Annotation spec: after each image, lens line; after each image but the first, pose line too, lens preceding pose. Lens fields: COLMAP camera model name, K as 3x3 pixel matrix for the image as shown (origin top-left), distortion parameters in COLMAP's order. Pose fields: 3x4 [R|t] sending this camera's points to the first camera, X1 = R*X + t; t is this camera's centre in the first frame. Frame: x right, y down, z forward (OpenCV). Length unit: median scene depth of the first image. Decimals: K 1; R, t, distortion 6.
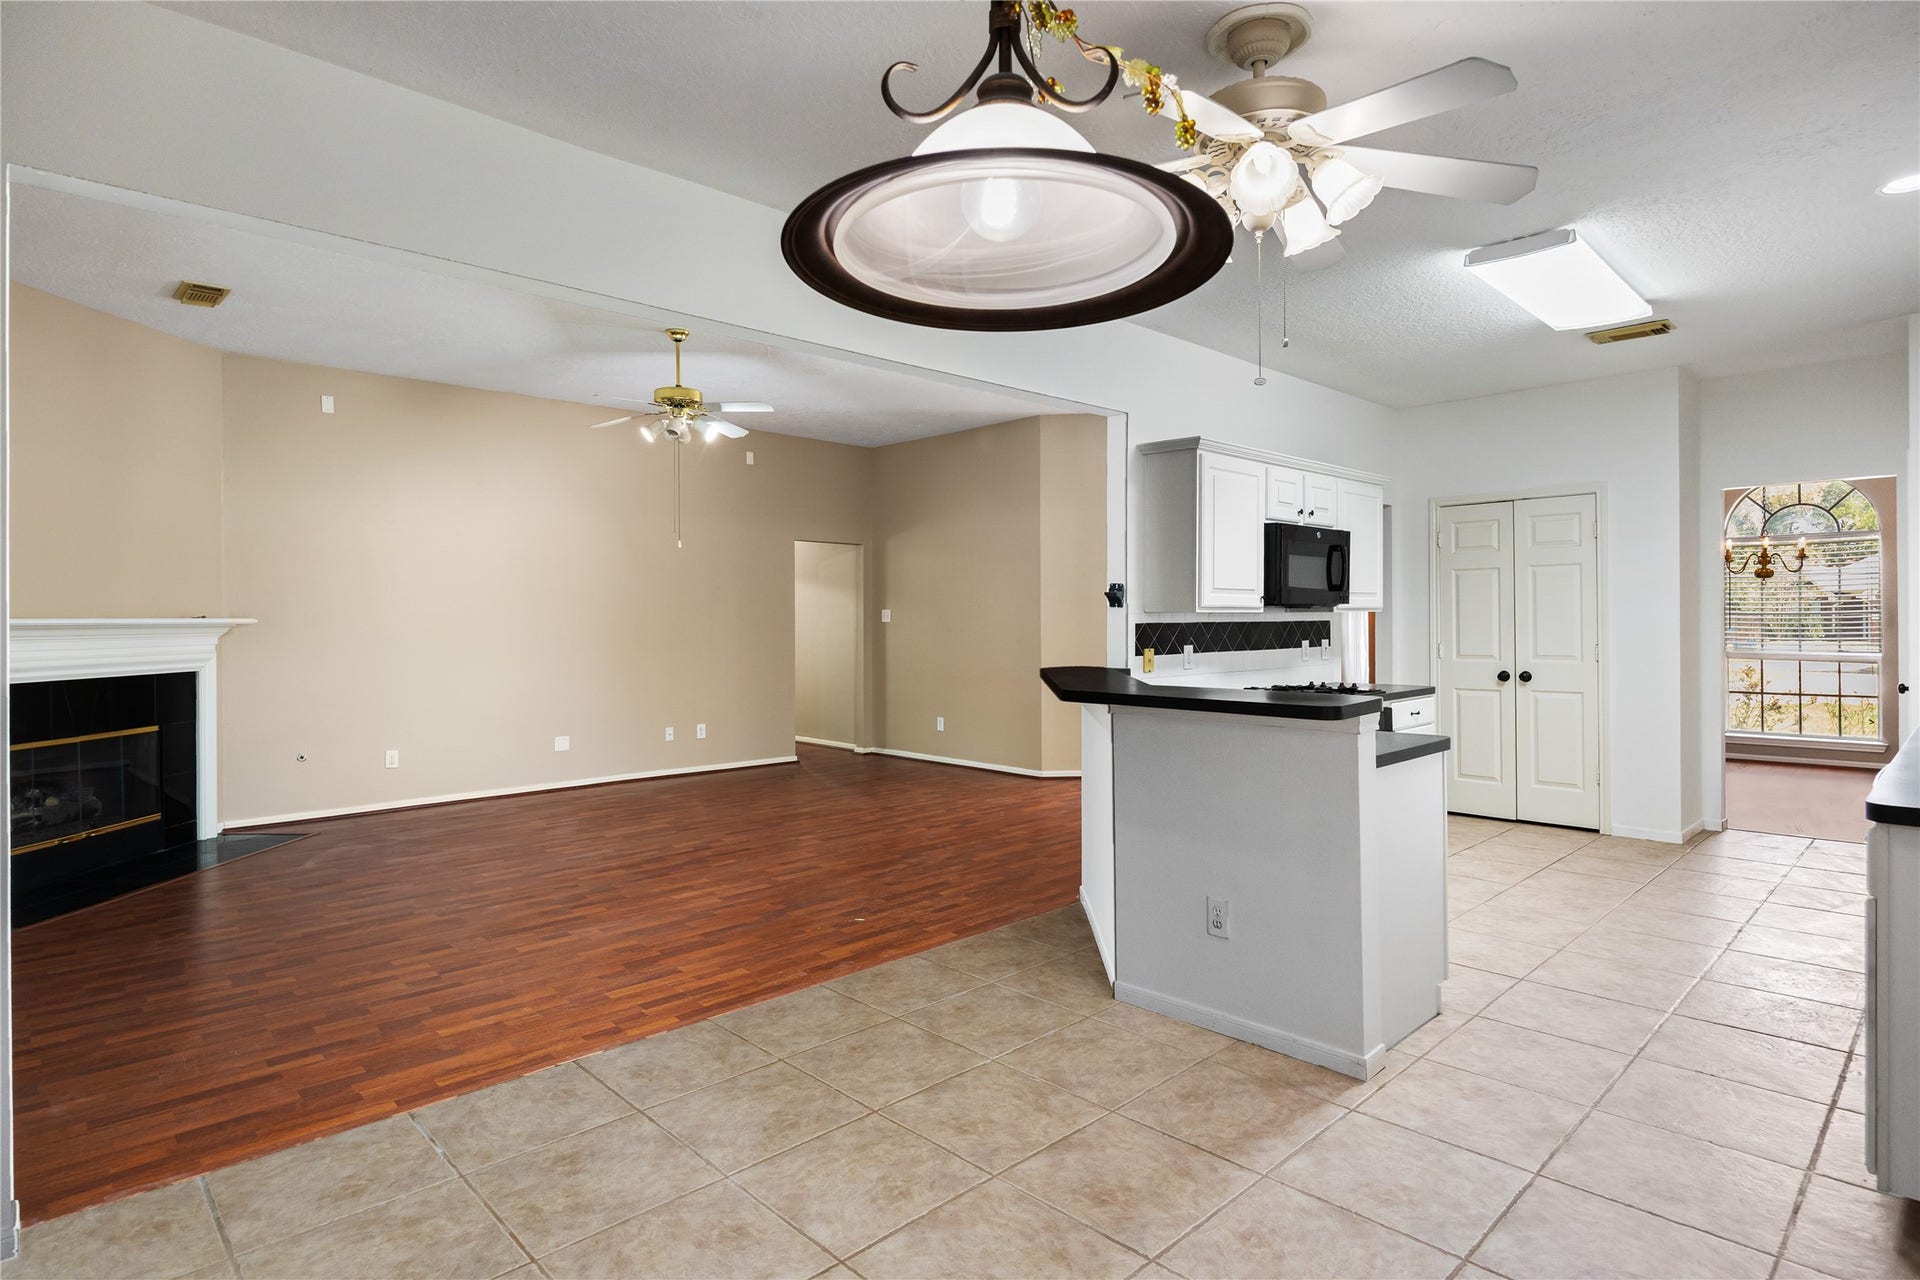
lens RADIAL K [[999.0, 0, 969.8], [0, 999.0, 621.9], [0, 0, 1]] dist [-0.005090, -0.000432]
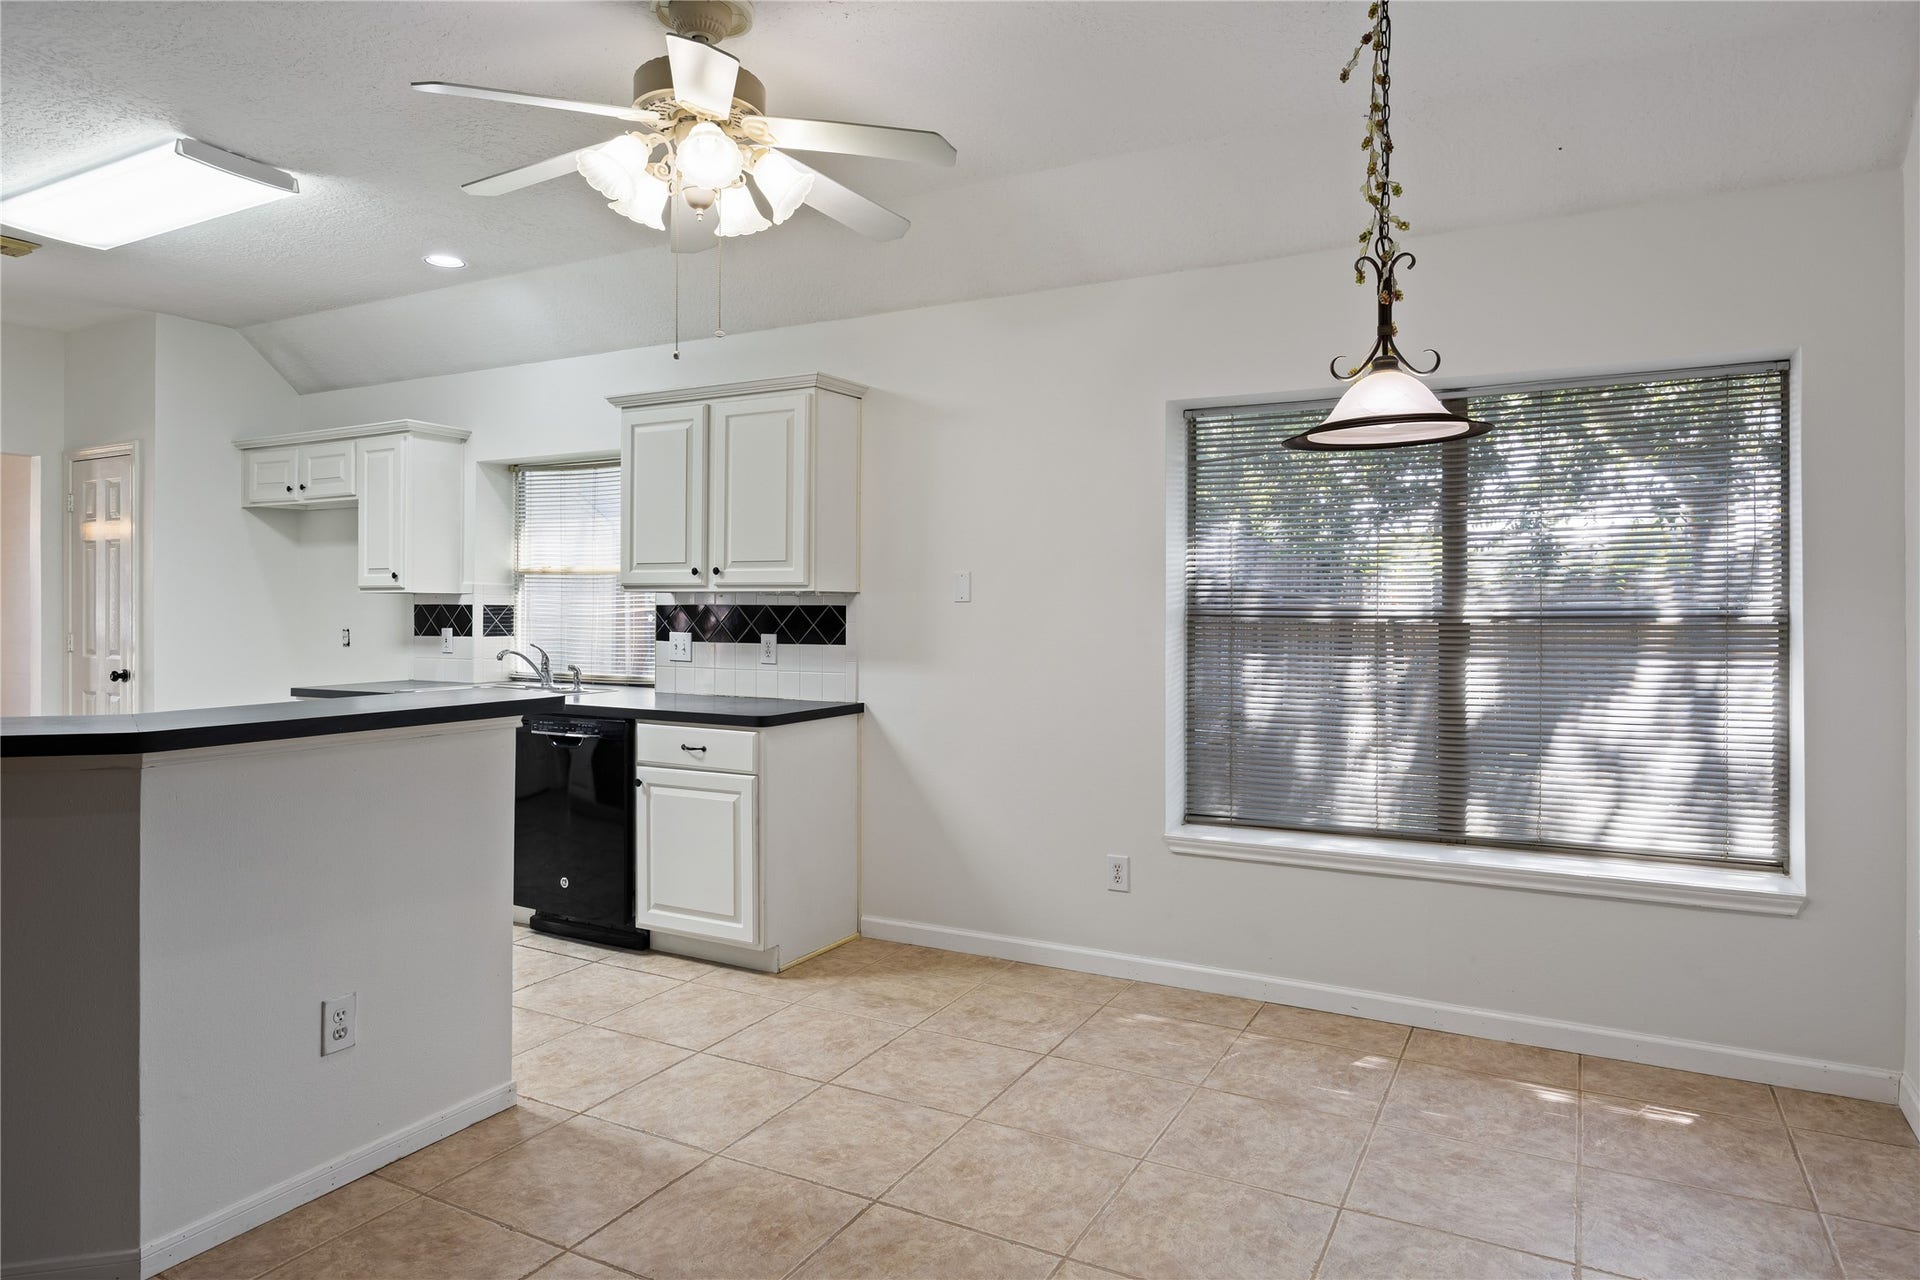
lens RADIAL K [[1148.1, 0, 962.0], [0, 1148.1, 607.3], [0, 0, 1]] dist [-0.004050, -0.000109]
pose [[-0.298237, 0.004058, 0.954483, -0.559991], [0.003163, 0.999990, -0.003263, 0.005529], [-0.954486, 0.002046, -0.298247, 0.701521]]
